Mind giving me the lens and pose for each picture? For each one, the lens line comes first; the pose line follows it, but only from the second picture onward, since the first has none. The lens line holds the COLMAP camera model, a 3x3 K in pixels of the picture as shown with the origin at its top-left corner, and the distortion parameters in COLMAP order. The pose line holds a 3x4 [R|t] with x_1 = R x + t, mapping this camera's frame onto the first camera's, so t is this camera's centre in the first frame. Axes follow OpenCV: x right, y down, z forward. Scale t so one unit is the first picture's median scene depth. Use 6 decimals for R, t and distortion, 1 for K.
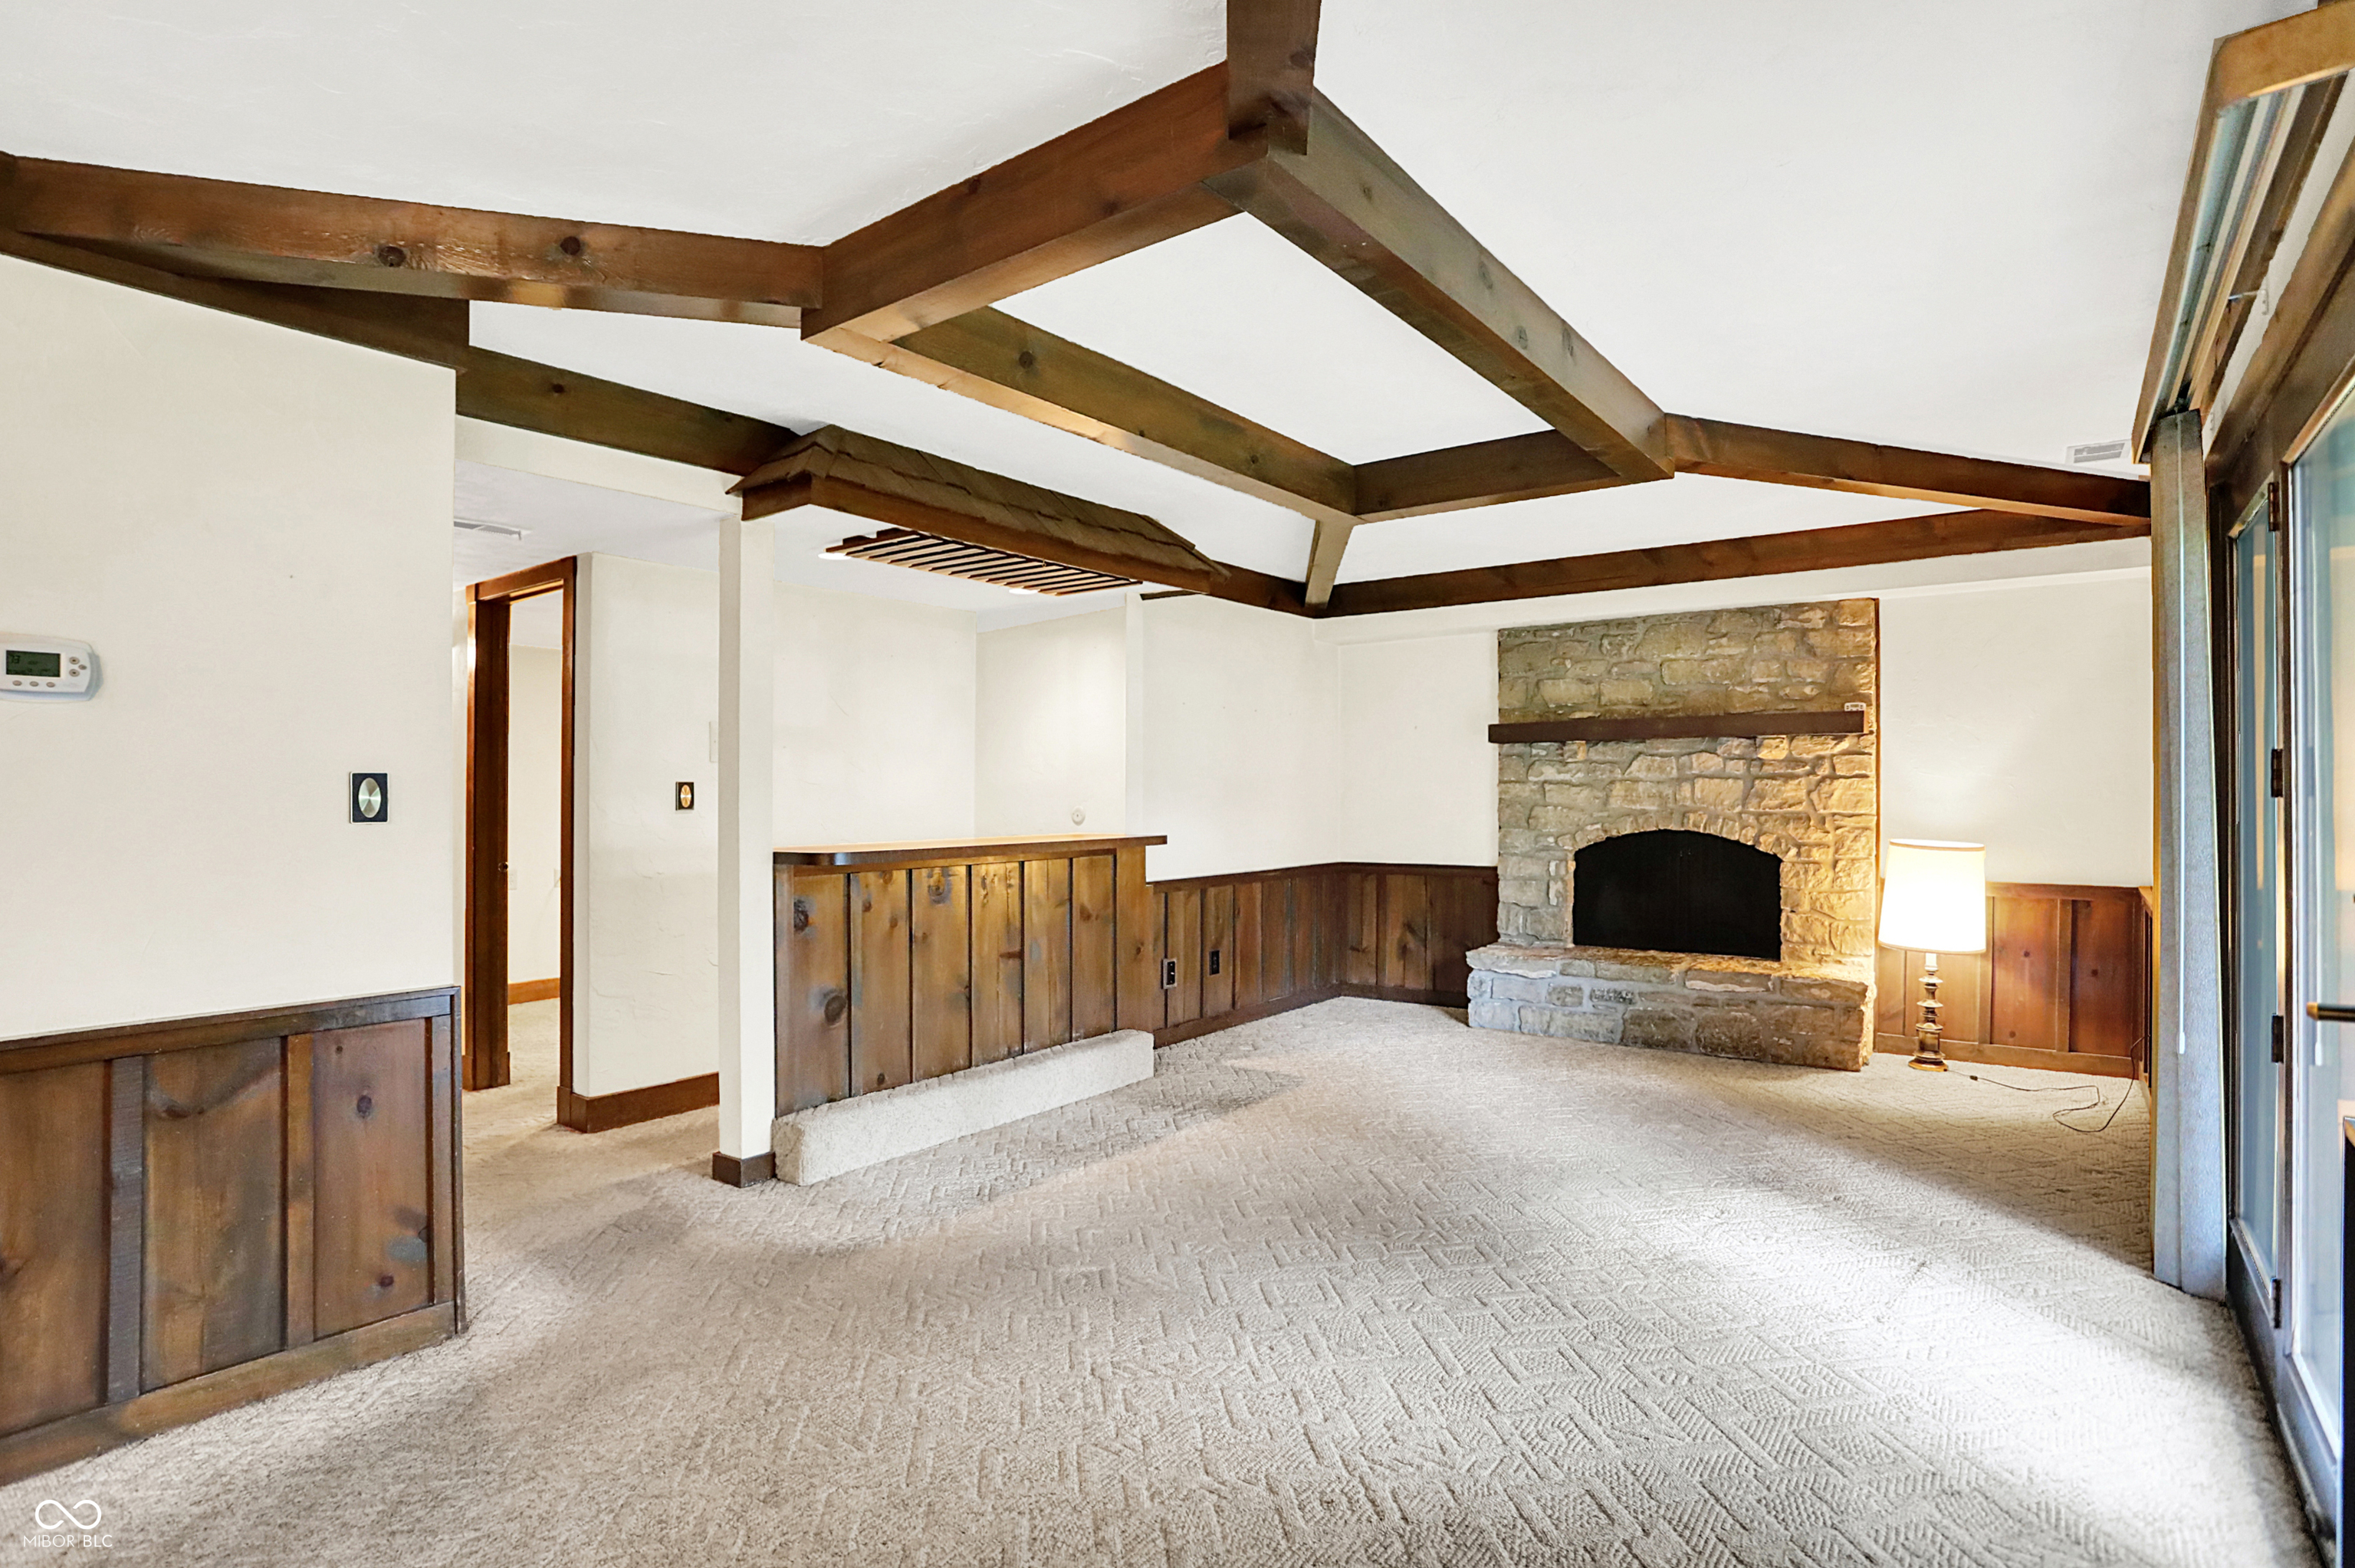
lens RADIAL K [[1192.7, 0, 1177.5], [0, 1192.7, 784.0], [0, 0, 1]] dist [-0.071234, 0.039441]
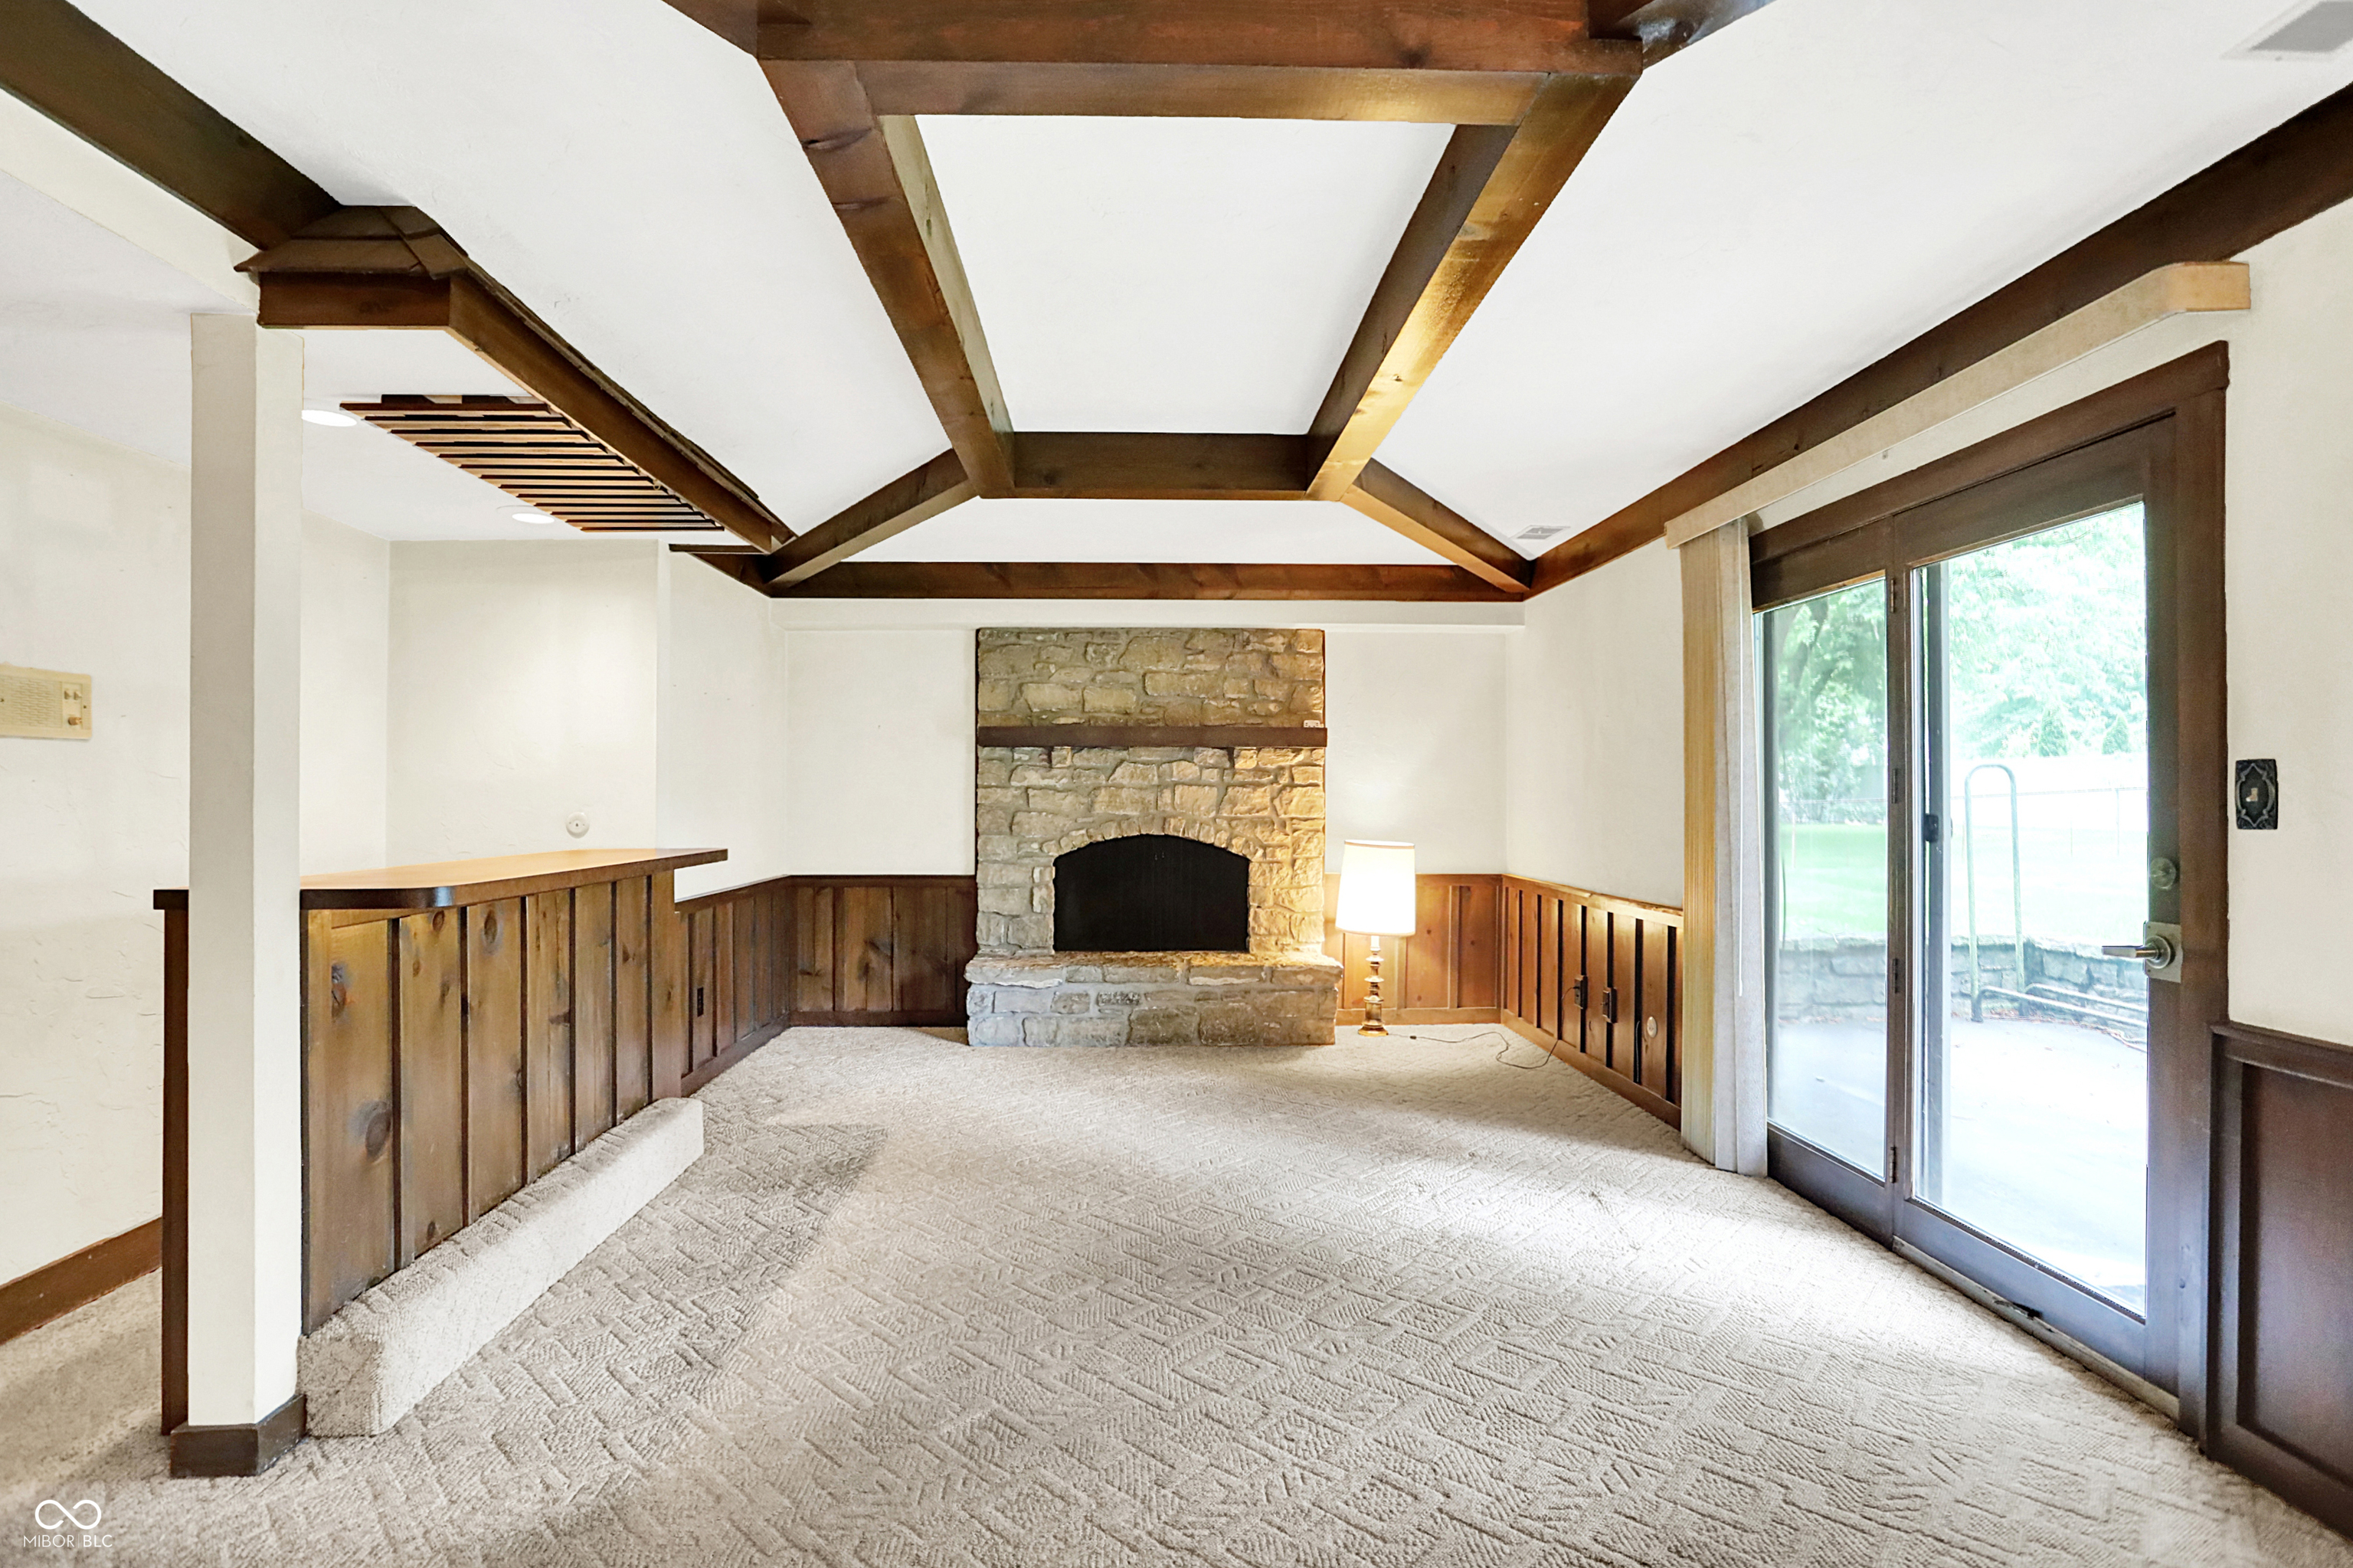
lens RADIAL K [[1191.9, 0, 1176.5], [0, 1191.9, 784.0], [0, 0, 1]] dist [-0.071234, 0.039441]
pose [[0.779958, 0.012502, 0.625707, -0.240984], [-0.009100, 0.999921, -0.008635, 0.003442], [-0.625766, 0.001040, 0.780010, 0.174553]]
